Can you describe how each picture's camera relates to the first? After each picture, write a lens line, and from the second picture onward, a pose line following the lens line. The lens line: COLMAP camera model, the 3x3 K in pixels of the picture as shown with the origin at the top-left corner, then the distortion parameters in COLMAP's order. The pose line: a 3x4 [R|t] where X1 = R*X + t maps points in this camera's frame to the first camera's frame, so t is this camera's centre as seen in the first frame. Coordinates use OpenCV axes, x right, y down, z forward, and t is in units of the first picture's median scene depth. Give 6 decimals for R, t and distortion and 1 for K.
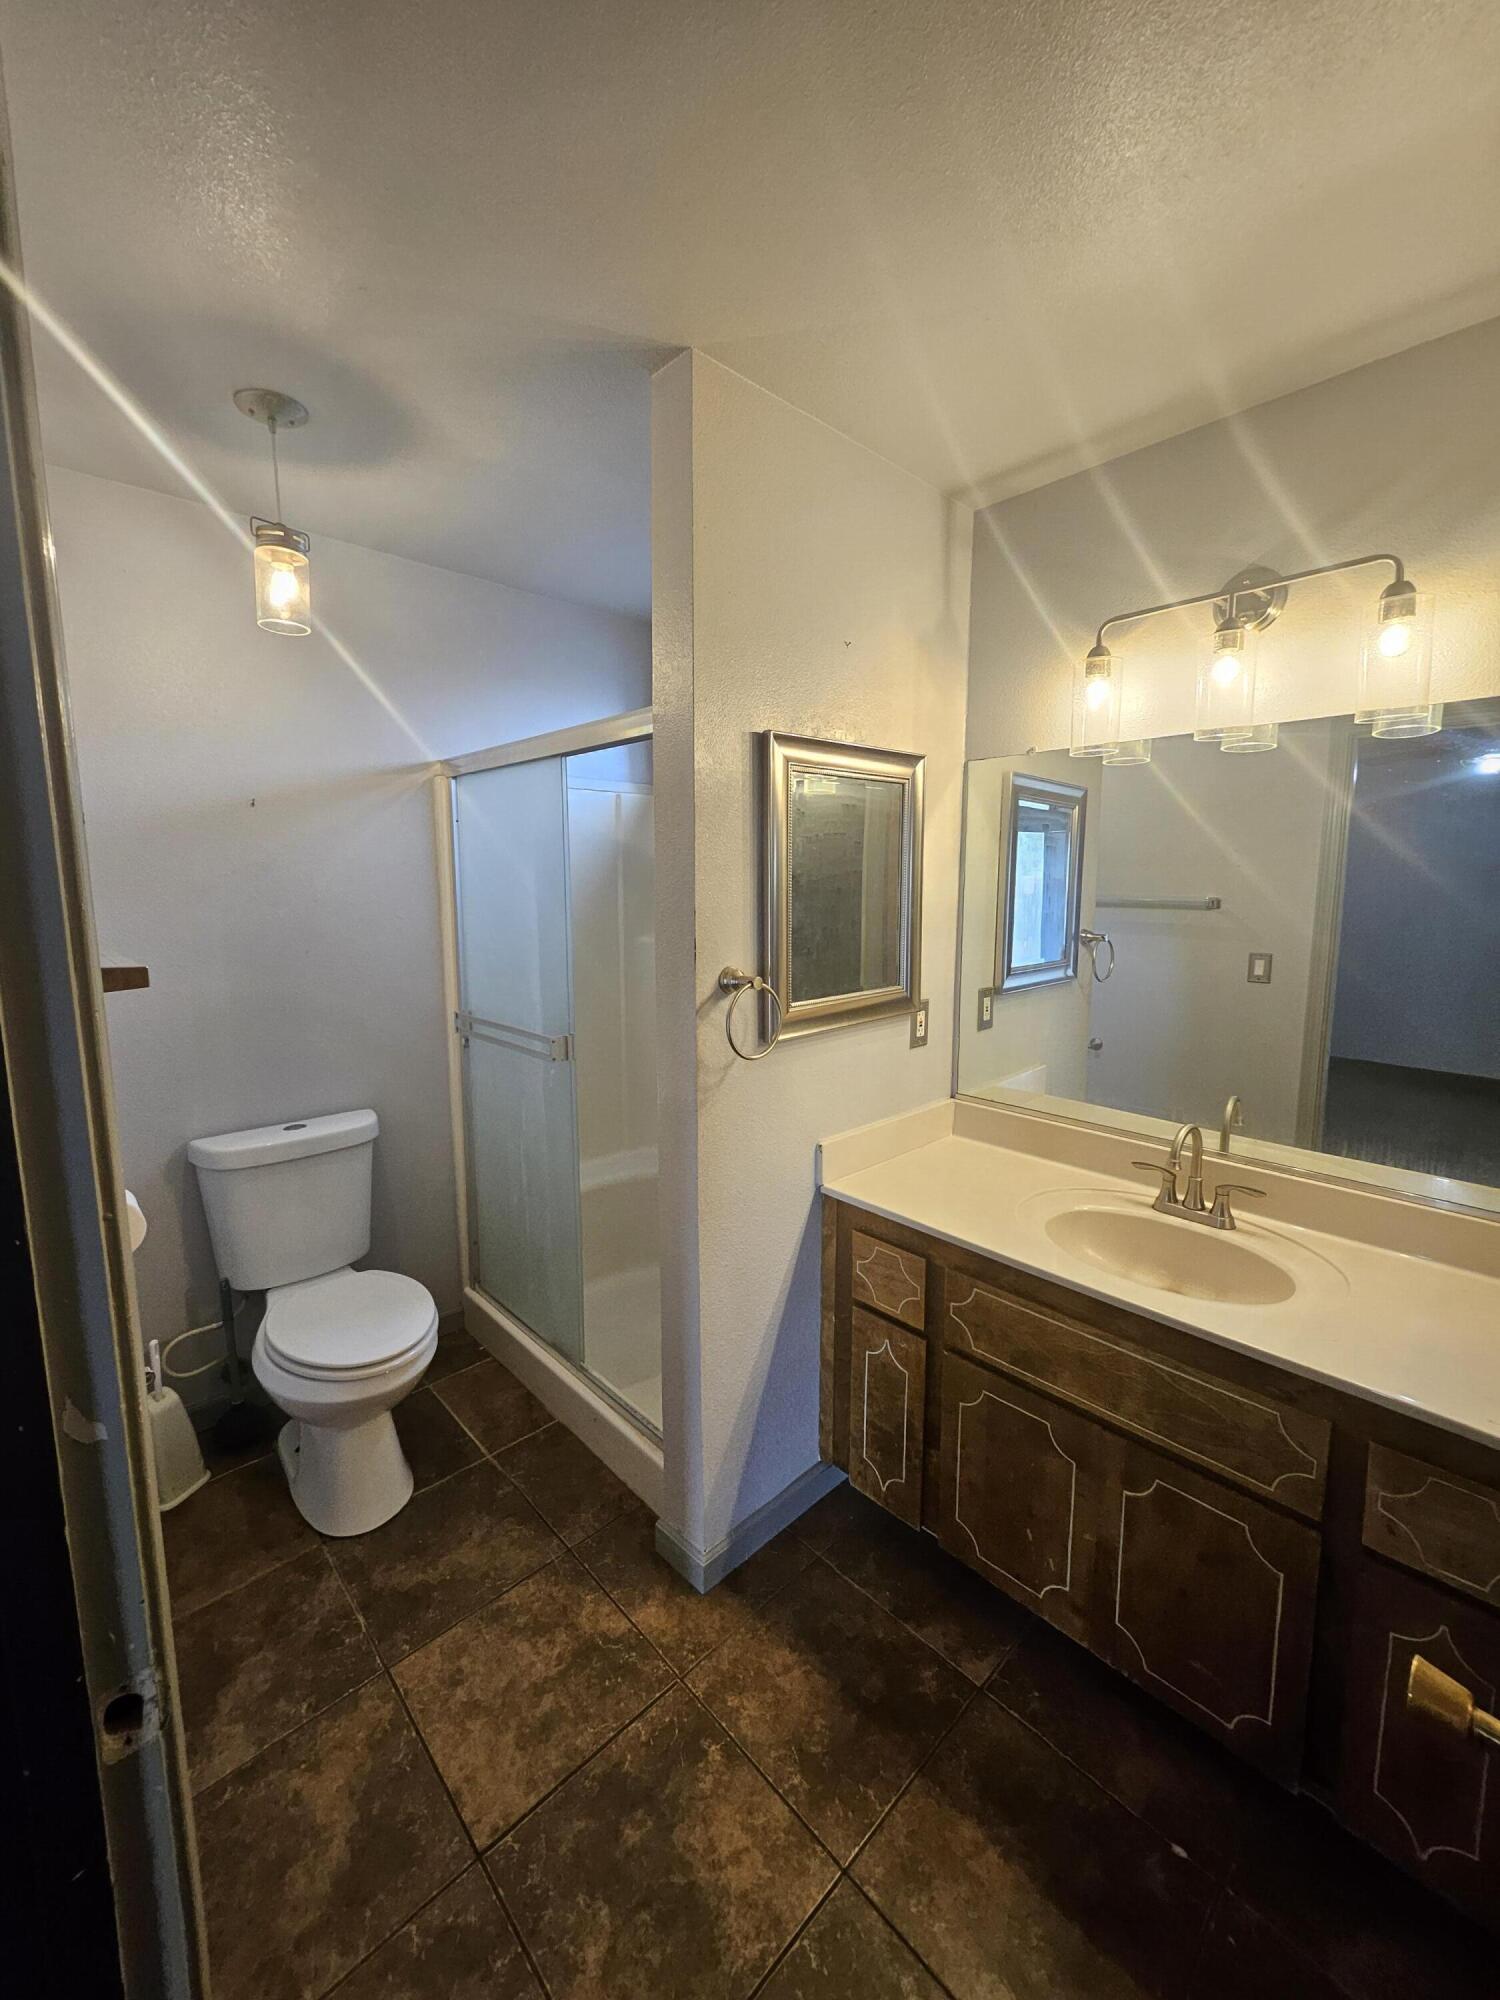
lens RADIAL K [[800.4, 0, 750.2], [0, 800.4, 973.5], [0, 0, 1]] dist [0.002502, 0.000584]
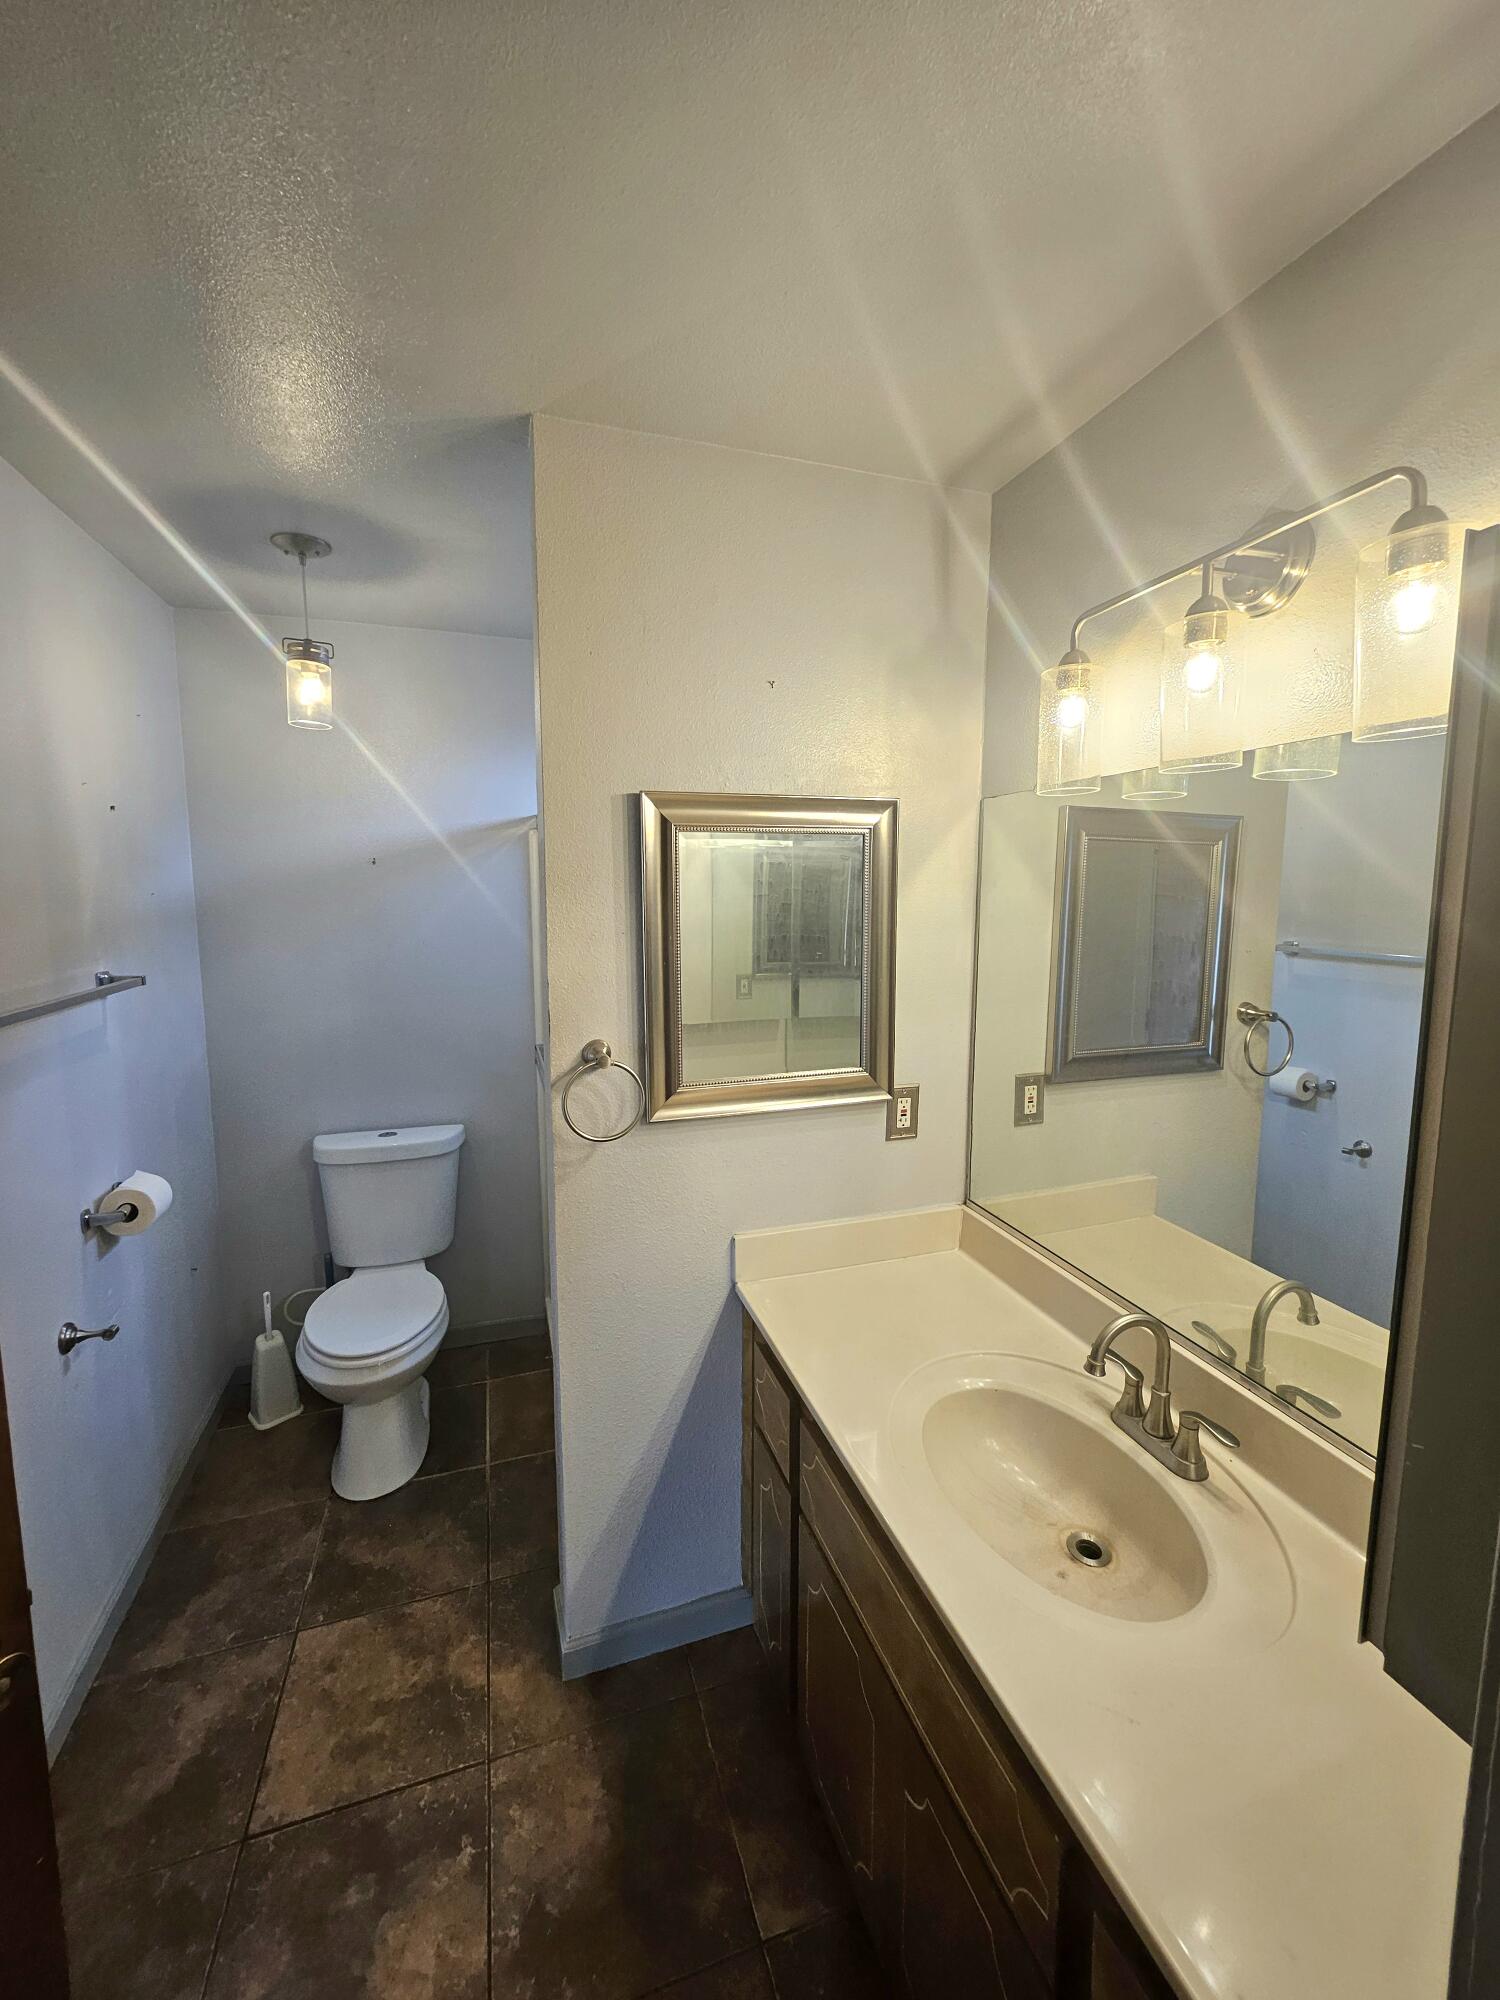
lens RADIAL K [[800.4, 0, 750.2], [0, 800.4, 973.5], [0, 0, 1]] dist [0.002502, 0.000584]
pose [[0.901412, 0.047575, -0.430340, 0.522519], [-0.051659, 0.998662, 0.002196, -0.095405], [0.429869, 0.020251, 0.902664, 0.203896]]
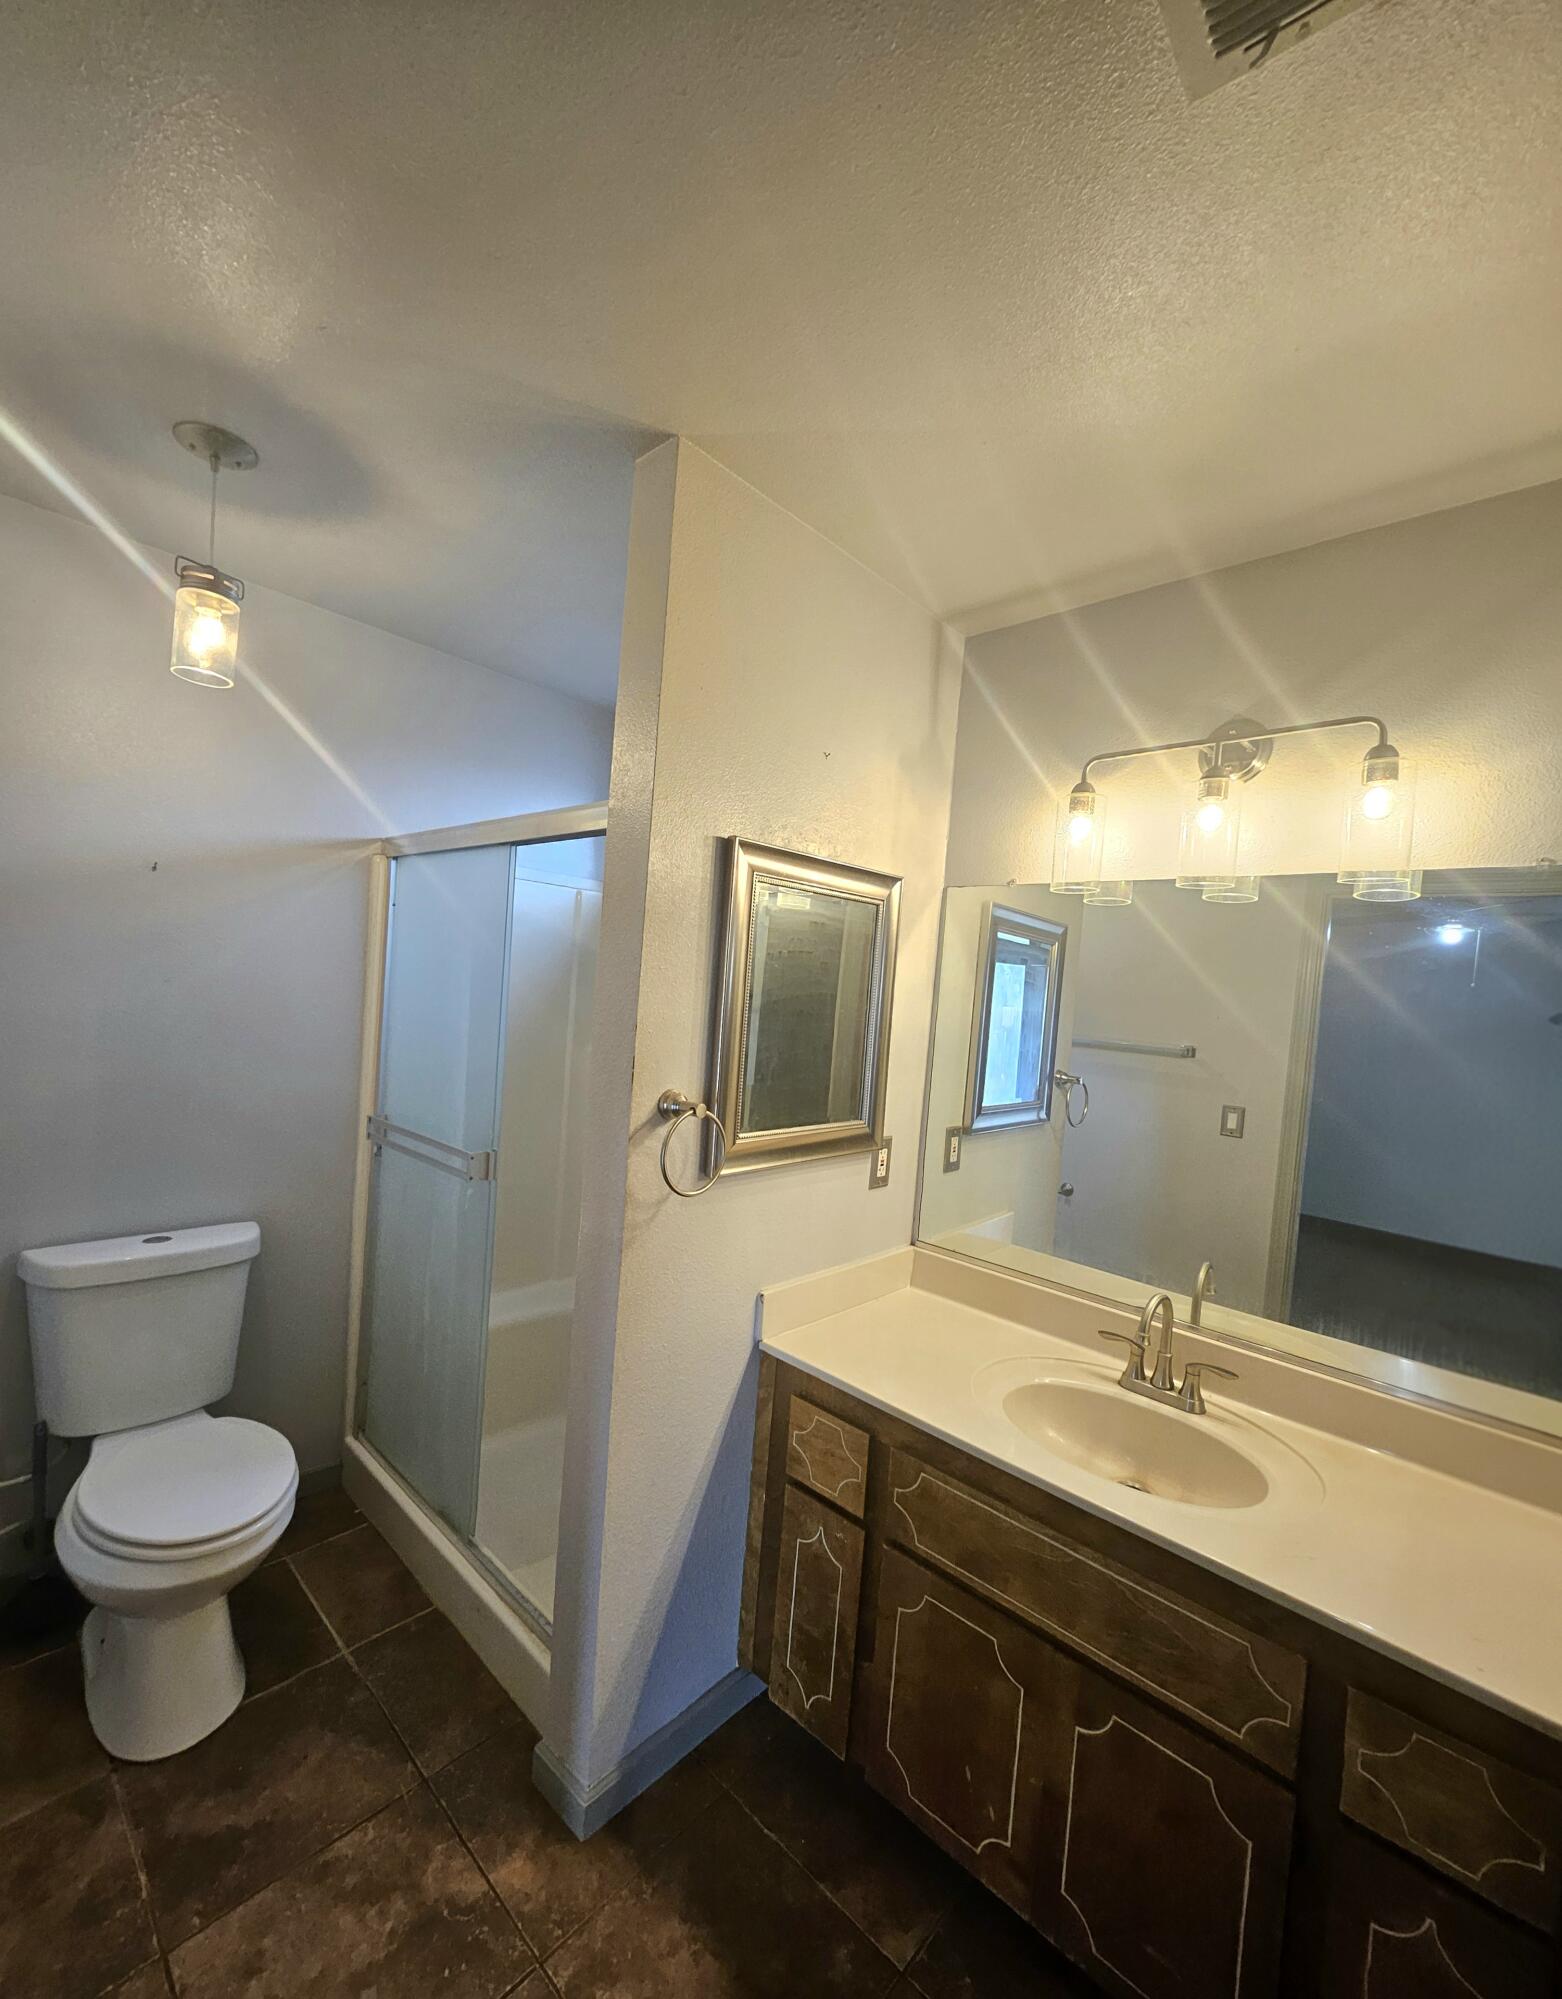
lens RADIAL K [[826.9, 0, 786.1], [0, 826.9, 1017.9], [0, 0, 1]] dist [0.000190, 0.001225]
pose [[0.994813, 0.072886, 0.070950, 0.028629], [-0.066688, 0.994050, -0.086126, -0.016708], [-0.076805, 0.080948, 0.993755, 0.060795]]
